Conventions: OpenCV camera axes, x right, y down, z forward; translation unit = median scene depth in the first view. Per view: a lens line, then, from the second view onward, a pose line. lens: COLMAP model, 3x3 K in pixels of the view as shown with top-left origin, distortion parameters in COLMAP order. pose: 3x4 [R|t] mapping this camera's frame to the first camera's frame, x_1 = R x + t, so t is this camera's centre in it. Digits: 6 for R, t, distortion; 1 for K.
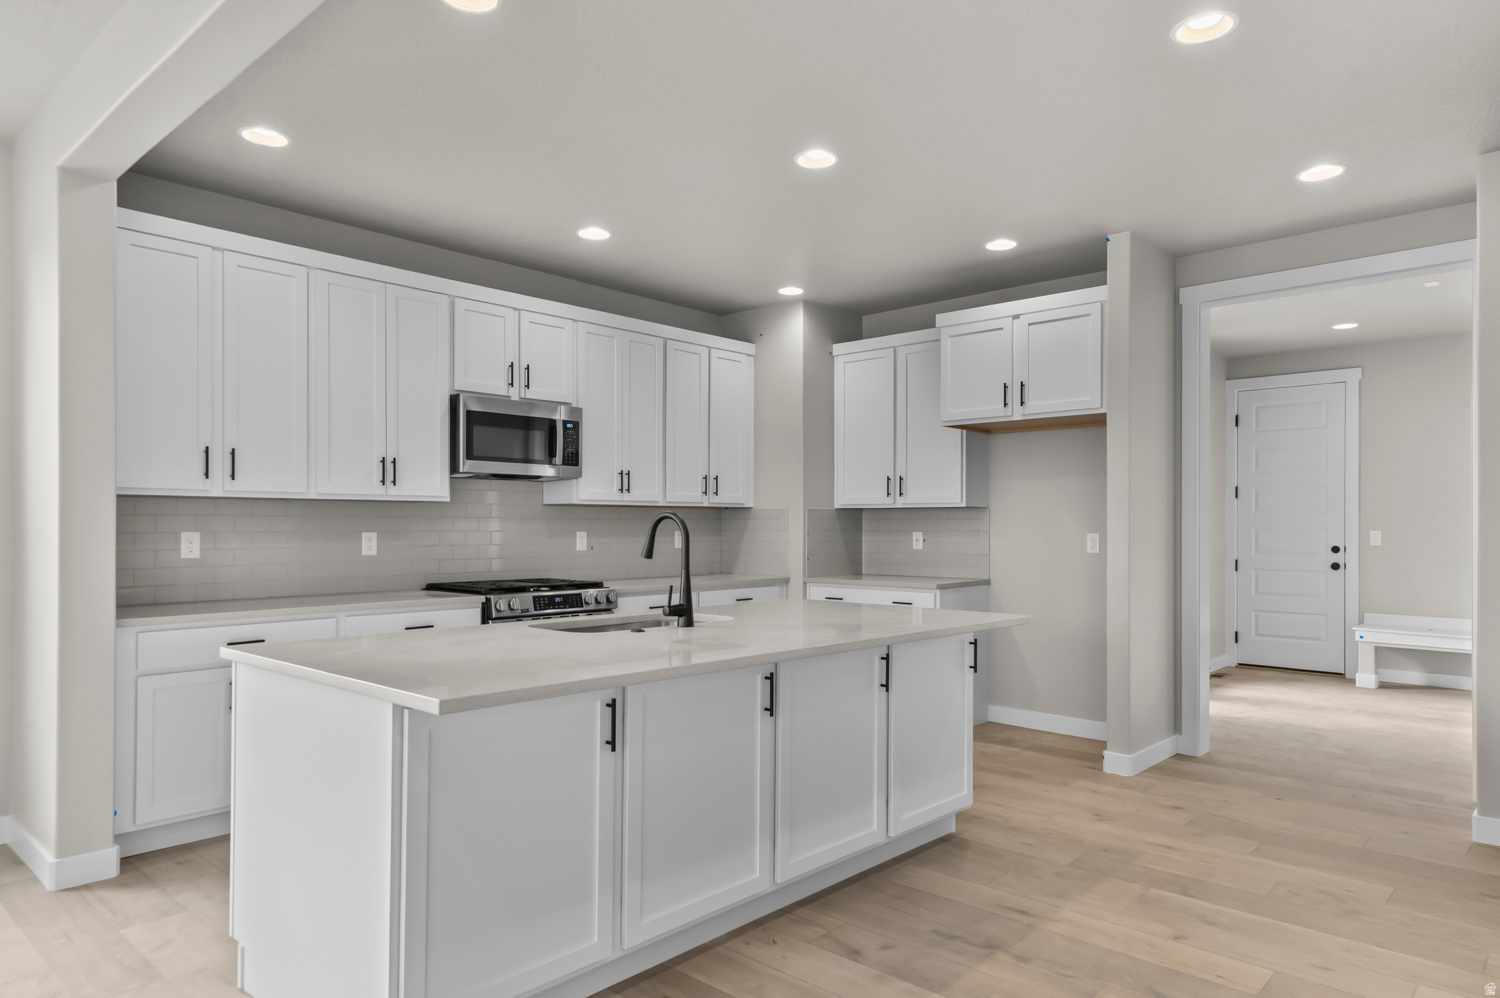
lens RADIAL K [[936.5, 0, 749.3], [0, 936.5, 520.7], [0, 0, 1]] dist [0.004562, 0.001570]
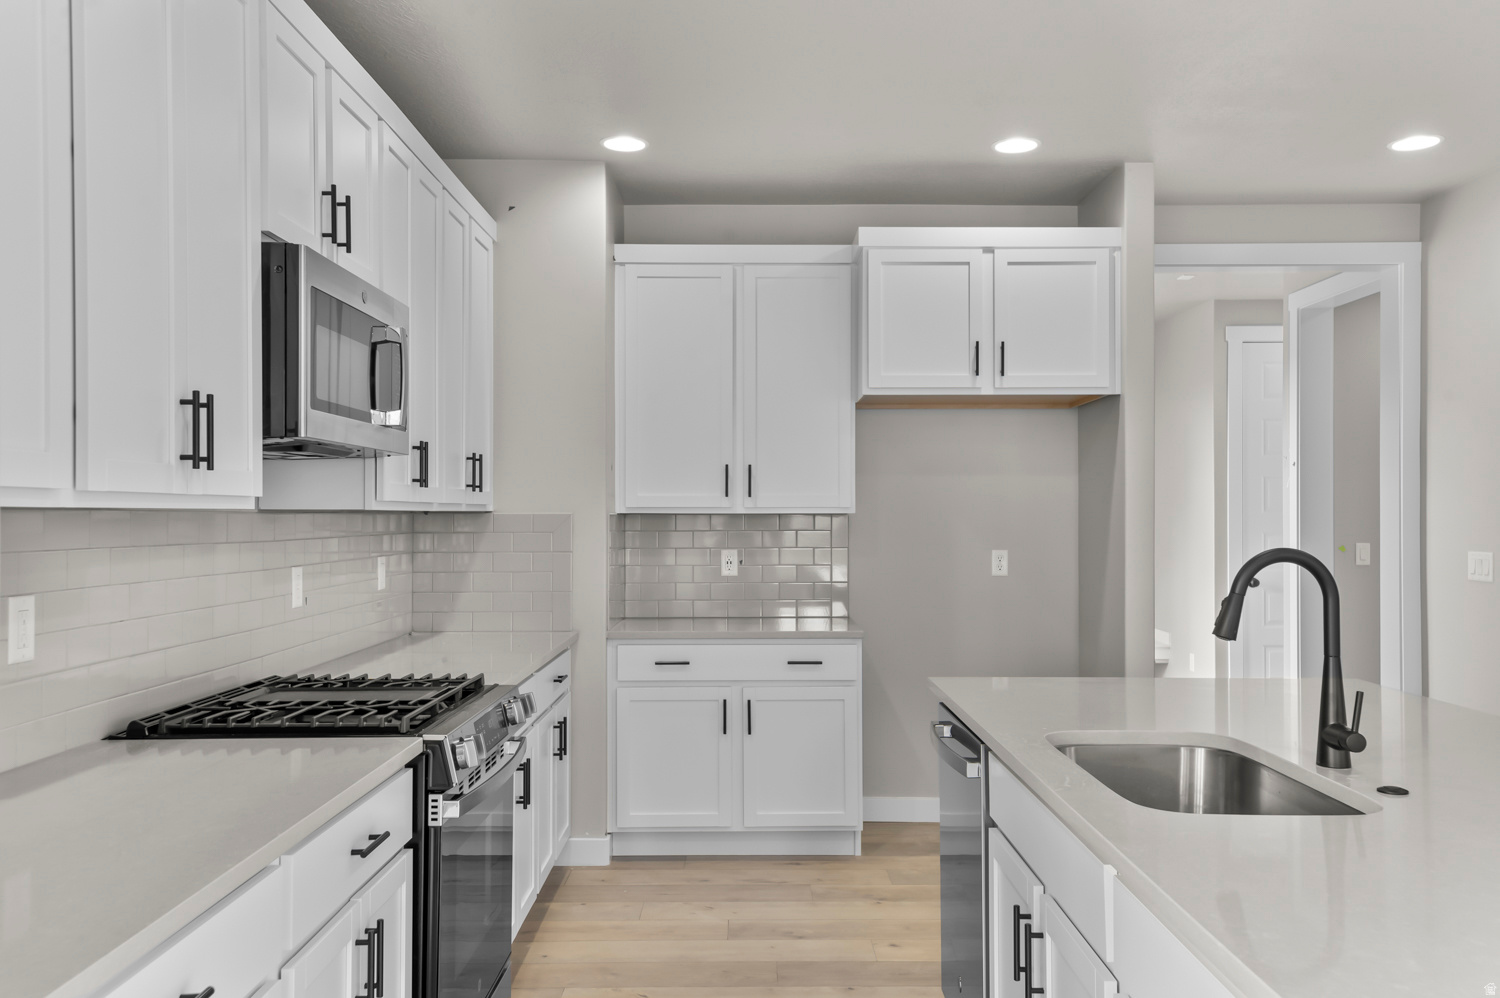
lens RADIAL K [[1233.4, 0, 750.0], [0, 1233.4, 499.0], [0, 0, 1]] dist [0.001005, -0.001883]
pose [[0.728415, 0.007254, 0.685097, -0.482751], [-0.002953, 0.999968, -0.007449, -0.020365], [-0.685129, 0.003403, 0.728413, 0.435877]]
